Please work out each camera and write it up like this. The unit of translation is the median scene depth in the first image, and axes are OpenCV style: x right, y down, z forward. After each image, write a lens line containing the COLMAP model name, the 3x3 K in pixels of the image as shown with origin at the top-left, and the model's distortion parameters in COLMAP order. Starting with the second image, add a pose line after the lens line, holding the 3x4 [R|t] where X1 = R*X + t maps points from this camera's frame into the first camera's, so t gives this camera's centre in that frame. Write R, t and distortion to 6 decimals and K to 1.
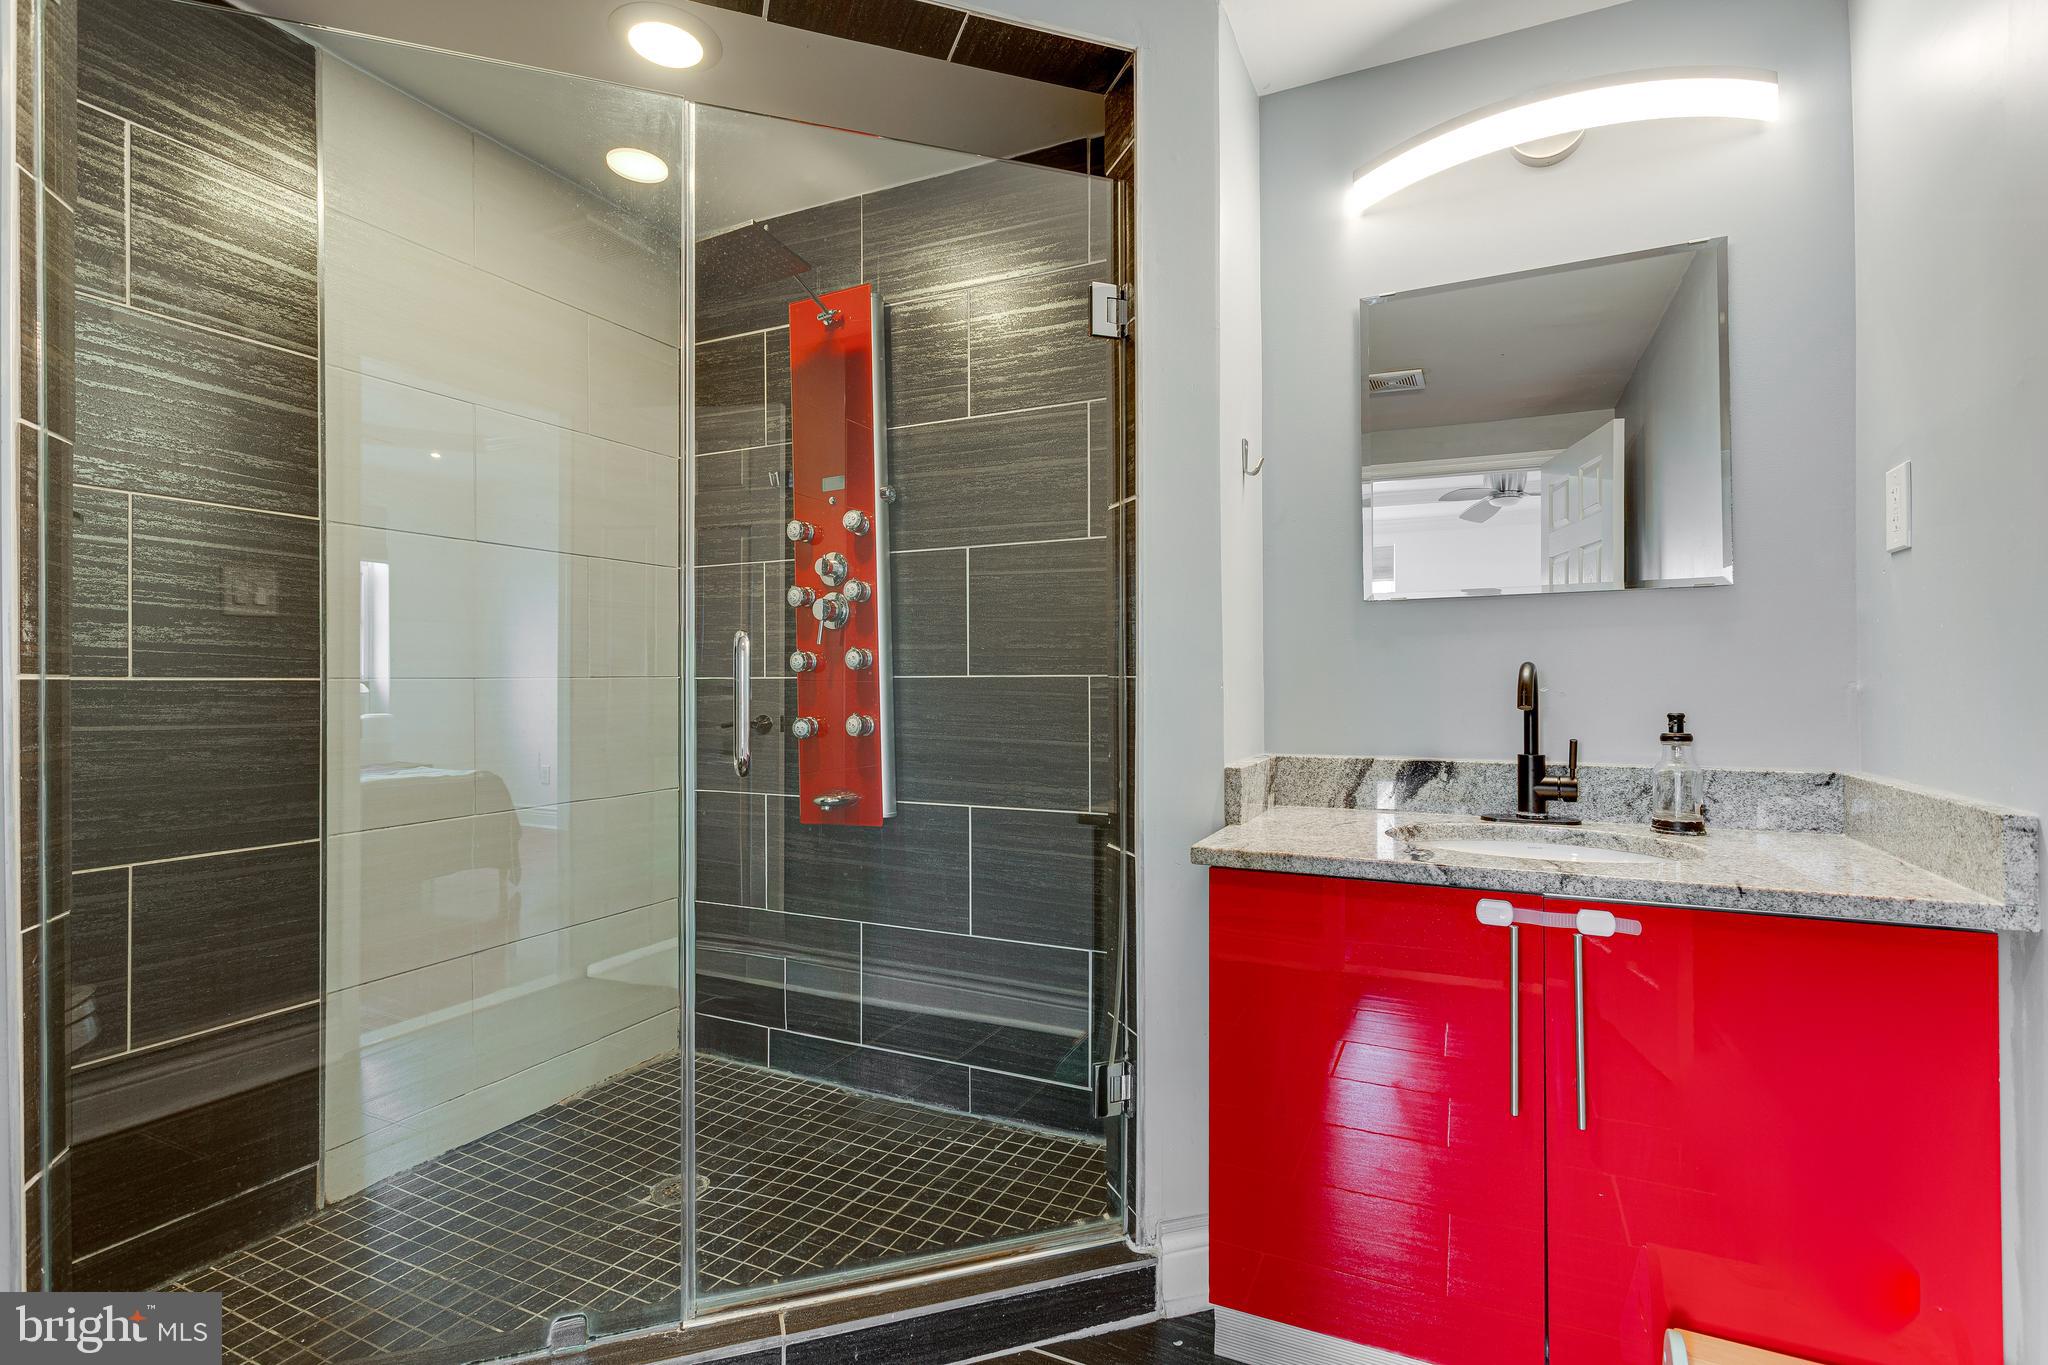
lens RADIAL K [[942.0, 0, 1022.6], [0, 942.0, 681.5], [0, 0, 1]] dist [0.001351, 0.001611]
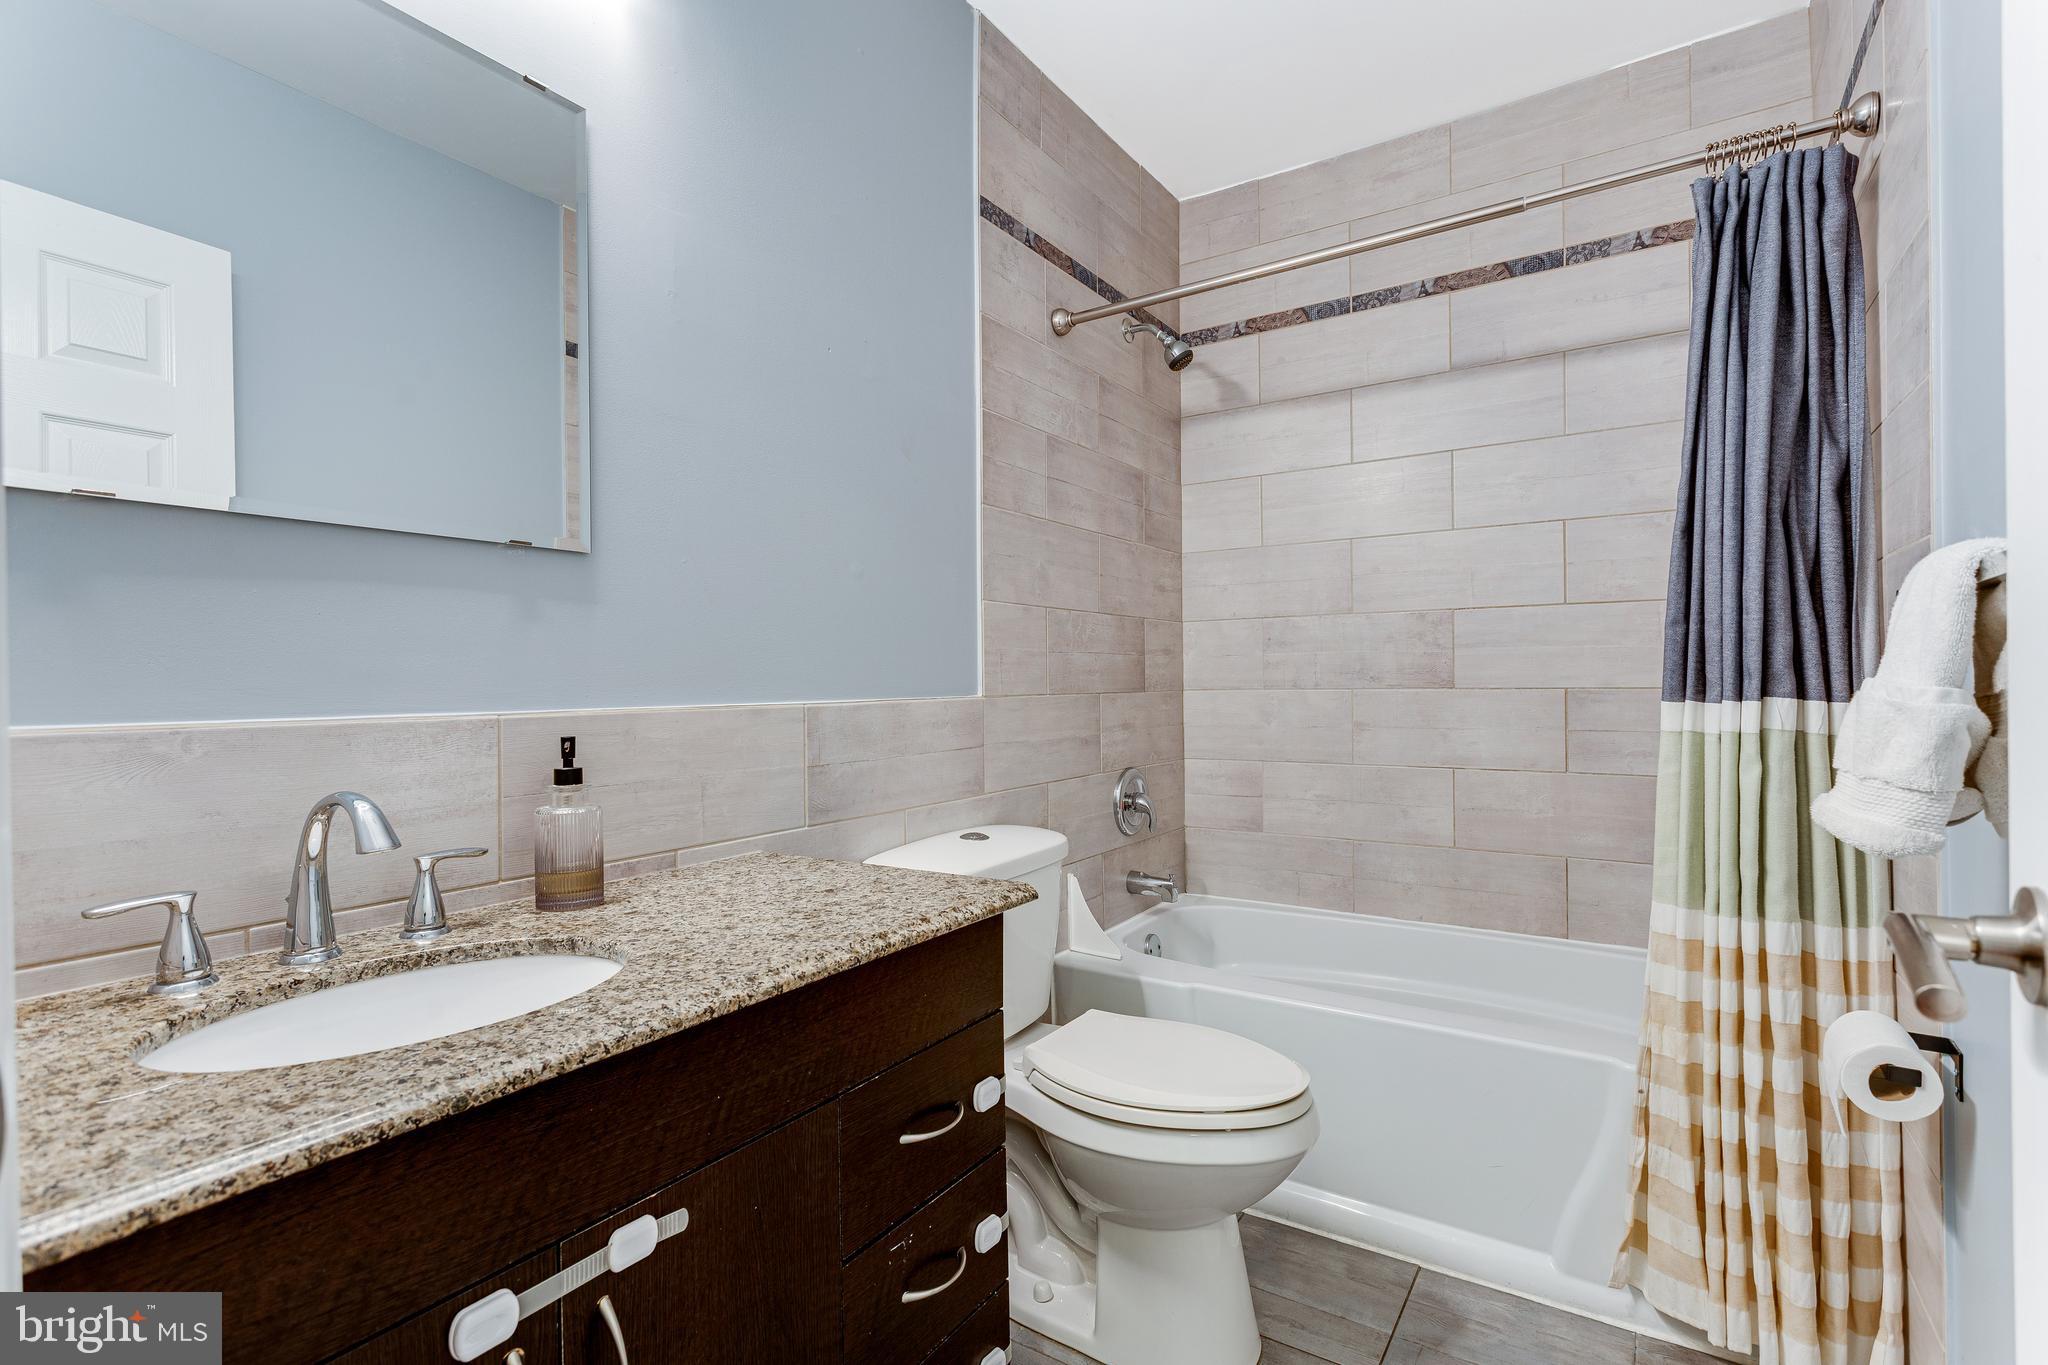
lens RADIAL K [[942.0, 0, 1025.0], [0, 942.0, 679.2], [0, 0, 1]] dist [0.001351, 0.001611]
pose [[0.146755, 0.000392, 0.989173, 0.156860], [0.003138, 0.999995, -0.000862, 0.002121], [-0.989168, 0.003230, 0.146753, 0.557203]]
